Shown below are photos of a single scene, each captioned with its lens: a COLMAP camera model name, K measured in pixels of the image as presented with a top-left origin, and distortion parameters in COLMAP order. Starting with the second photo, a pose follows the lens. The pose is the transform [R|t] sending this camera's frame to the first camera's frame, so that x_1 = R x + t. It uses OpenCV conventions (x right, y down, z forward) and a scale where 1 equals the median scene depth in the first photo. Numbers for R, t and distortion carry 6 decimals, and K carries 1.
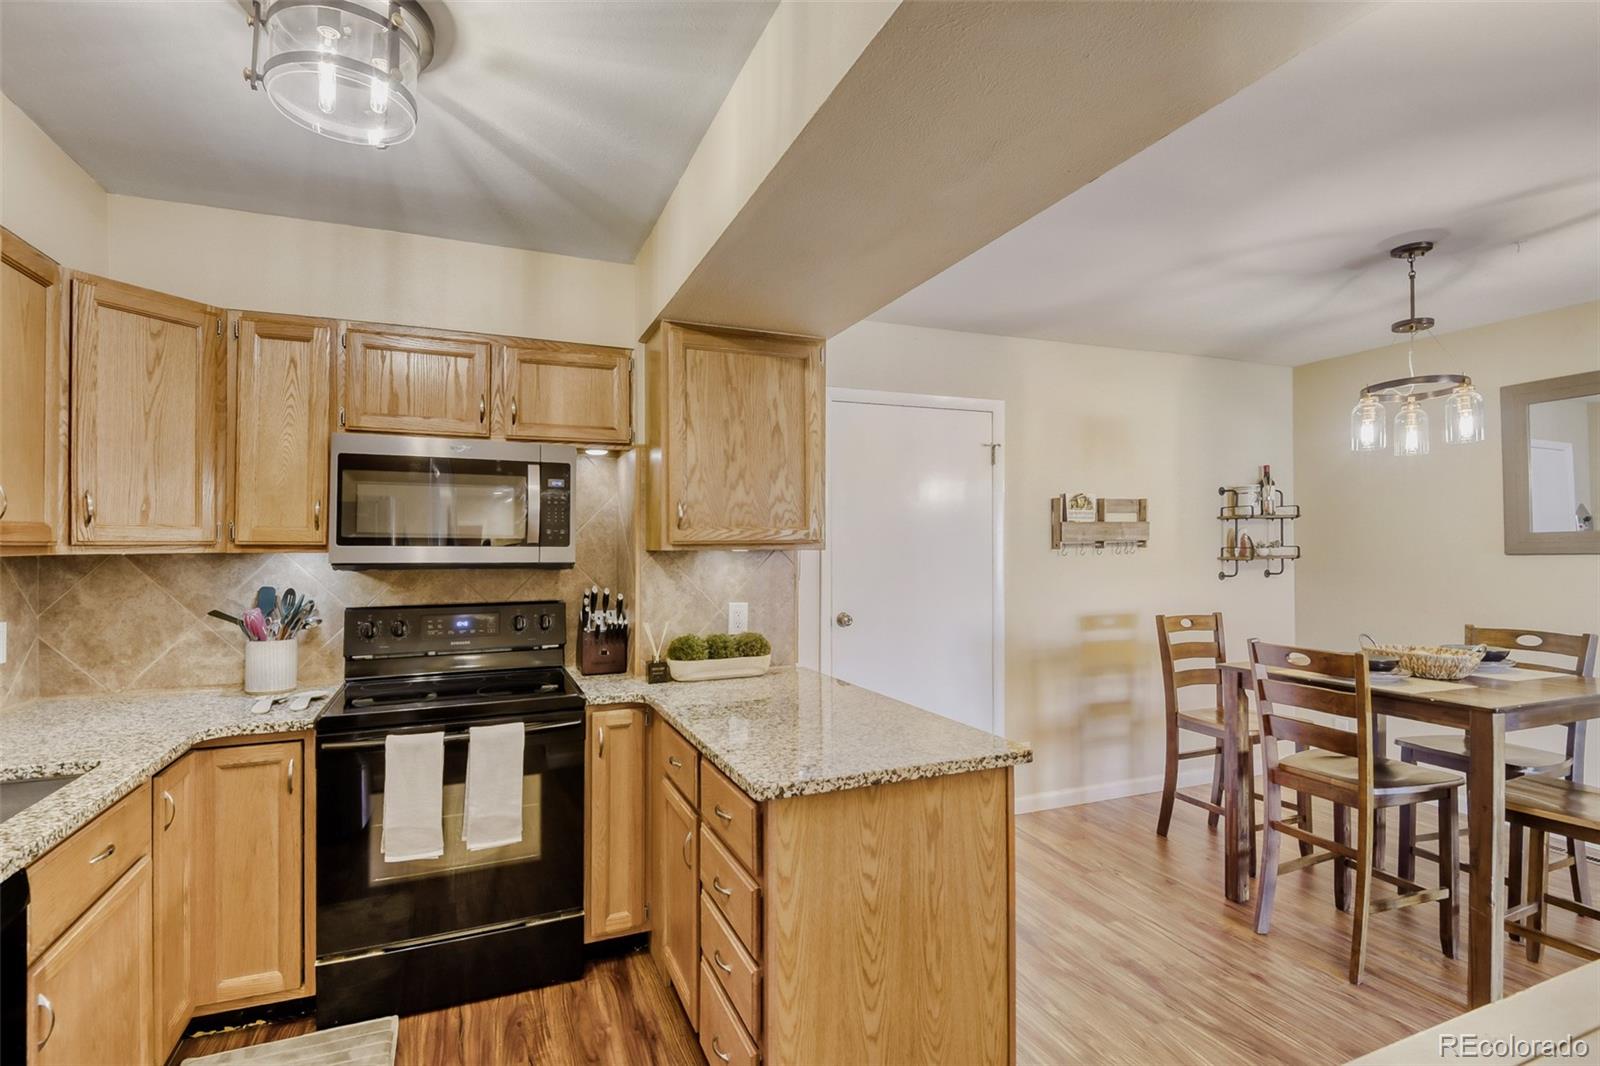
lens RADIAL K [[741.3, 0, 777.5], [0, 741.3, 548.5], [0, 0, 1]] dist [0.001328, -0.008087]
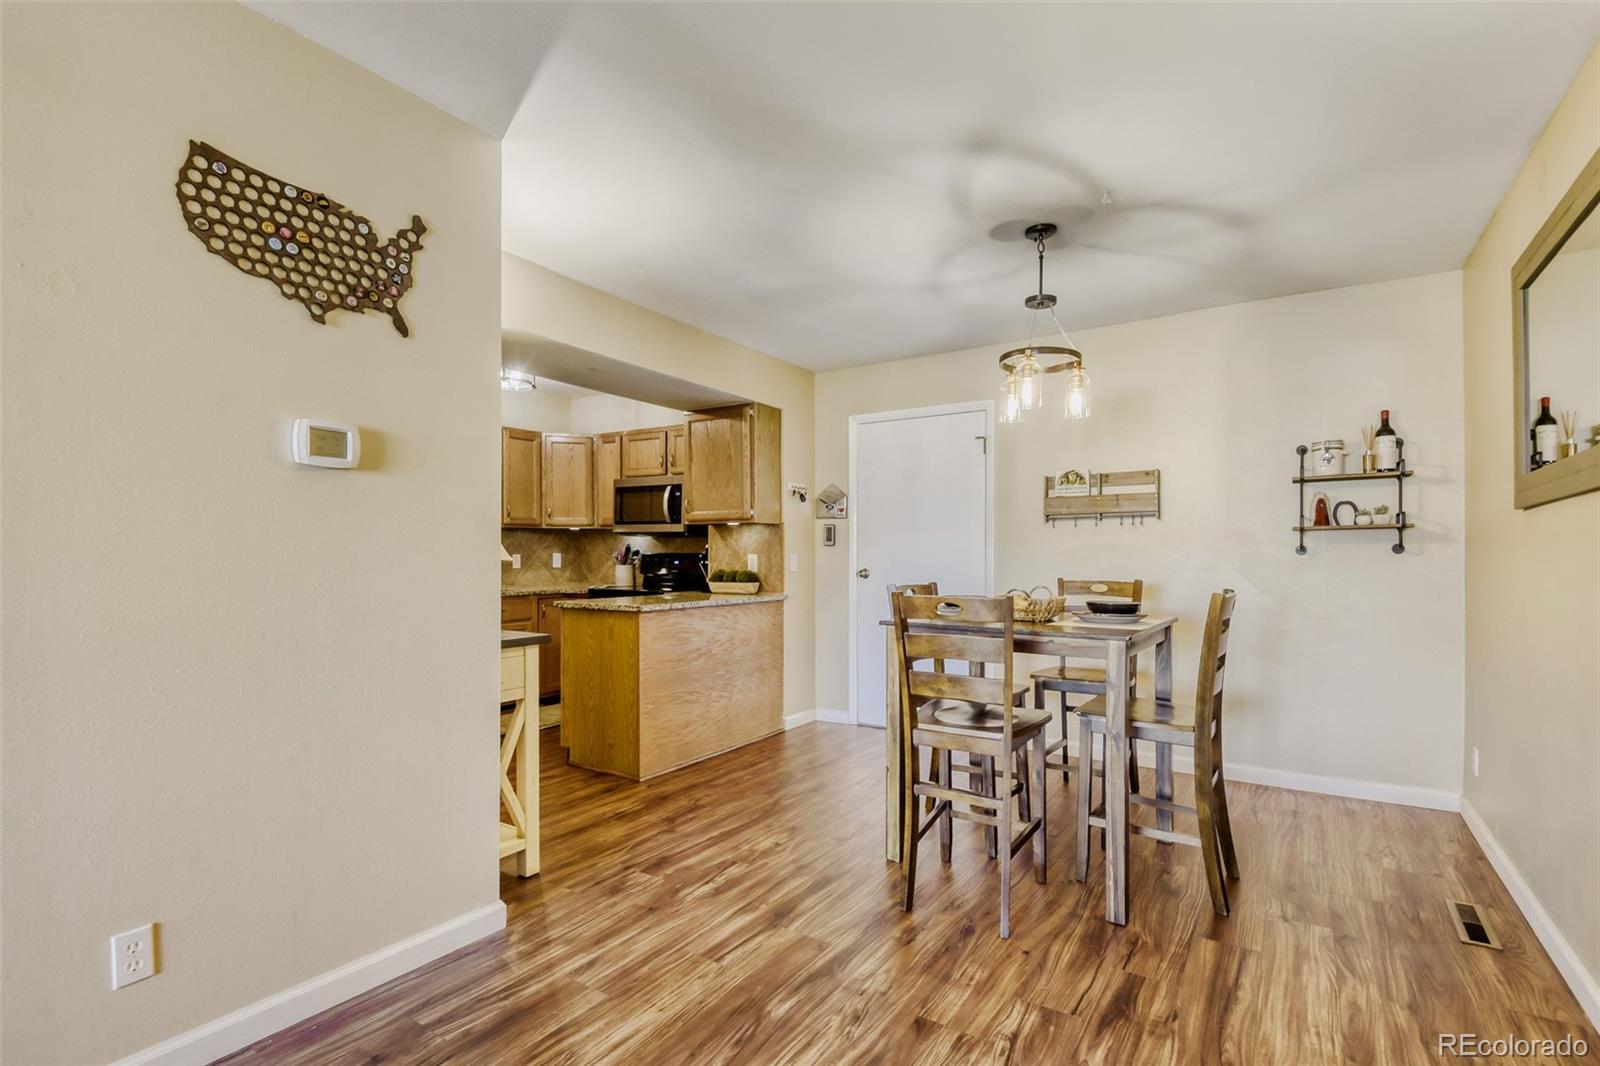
lens RADIAL K [[741.3, 0, 808.0], [0, 741.3, 557.6], [0, 0, 1]] dist [0.001328, -0.008087]
pose [[0.575272, 0.011802, -0.817877, 1.524677], [-0.008164, 0.999929, 0.008687, 0.066441], [0.817921, 0.001679, 0.575328, 0.088069]]
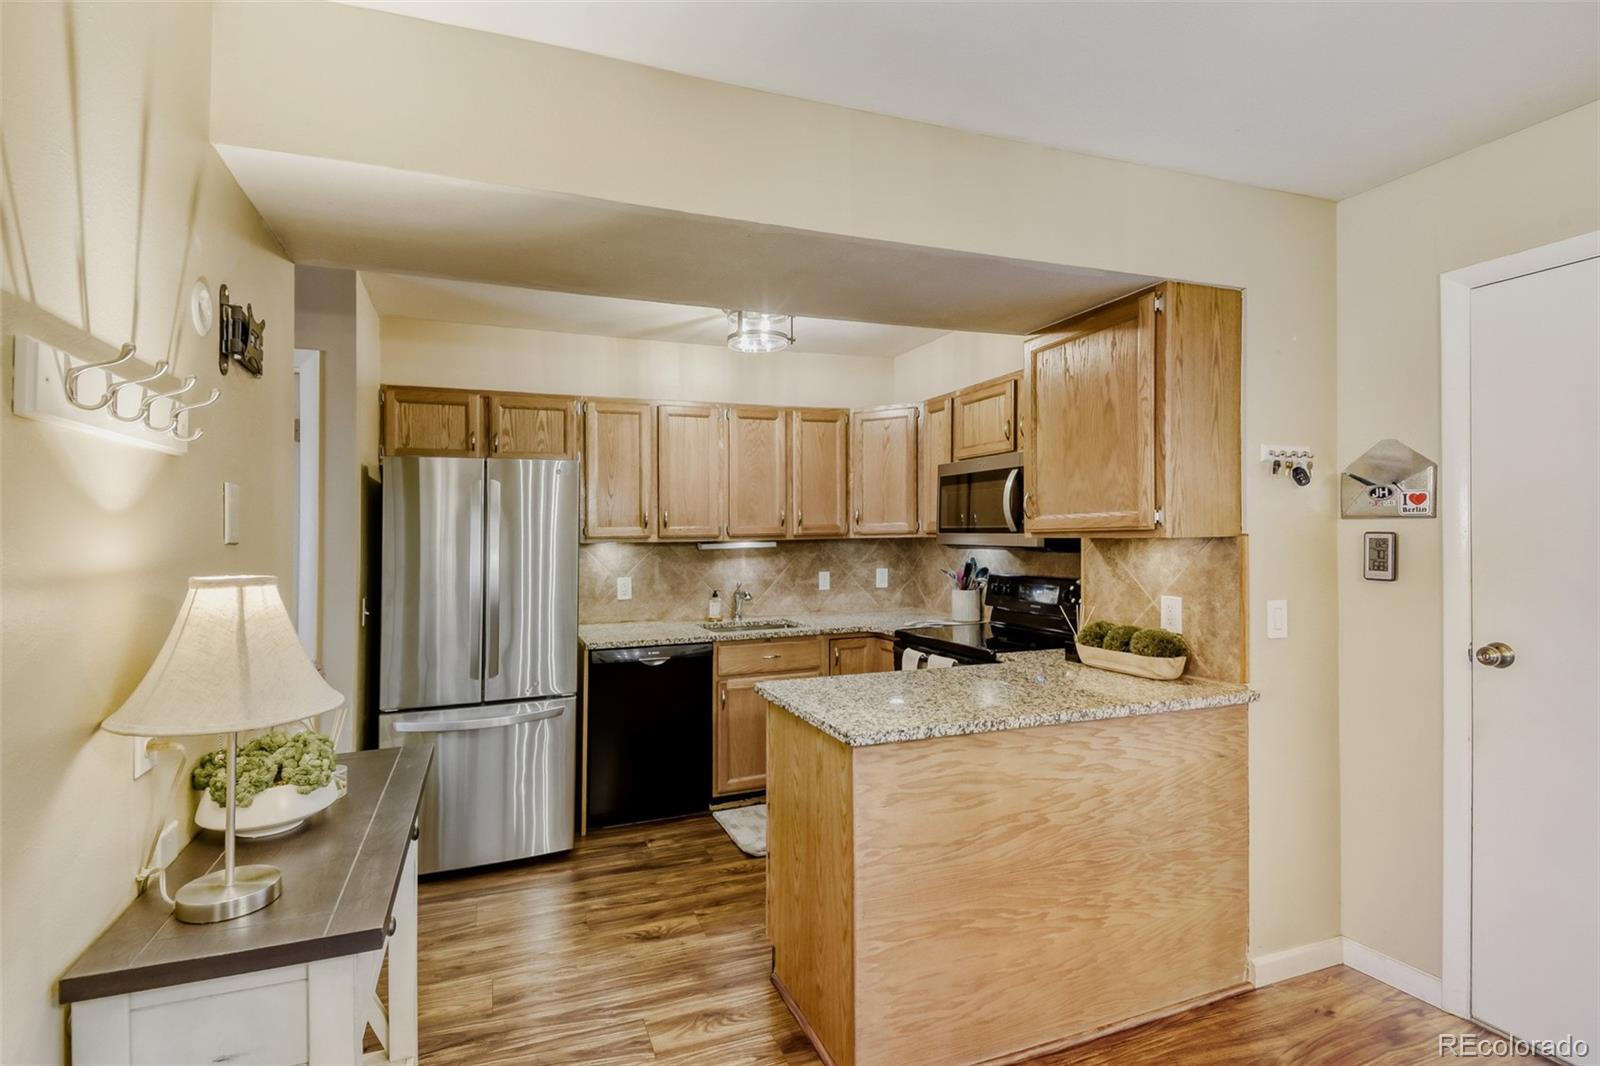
lens RADIAL K [[717.5, 0, 738.4], [0, 717.5, 544.4], [0, 0, 1]] dist [0.025886, -0.004042]
pose [[-0.067539, 0.017651, -0.997560, 0.870646], [0.008166, 0.999820, 0.017138, -0.008536], [0.997683, -0.006988, -0.067671, 0.560385]]
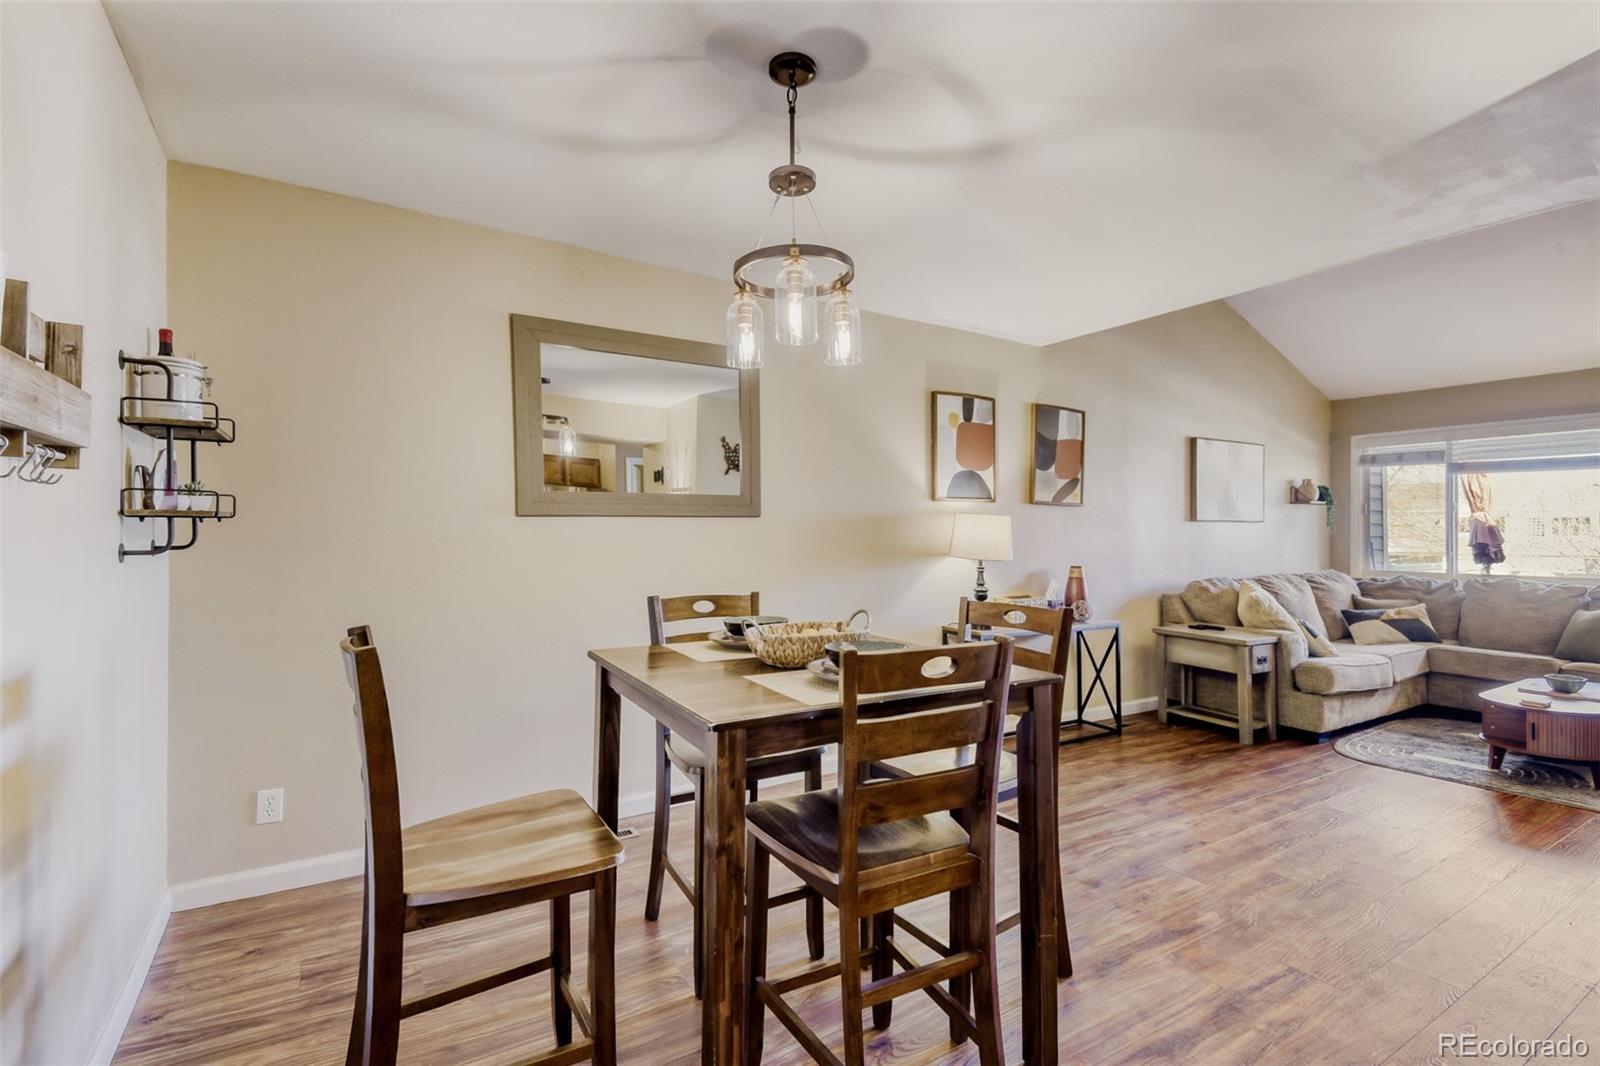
lens RADIAL K [[741.3, 0, 800.6], [0, 741.3, 540.1], [0, 0, 1]] dist [0.001328, -0.008087]
pose [[-0.155853, 0.003616, 0.987774, 0.130804], [-0.001299, 0.999992, -0.003865, 0.051758], [-0.987779, -0.001885, -0.155847, 1.084982]]
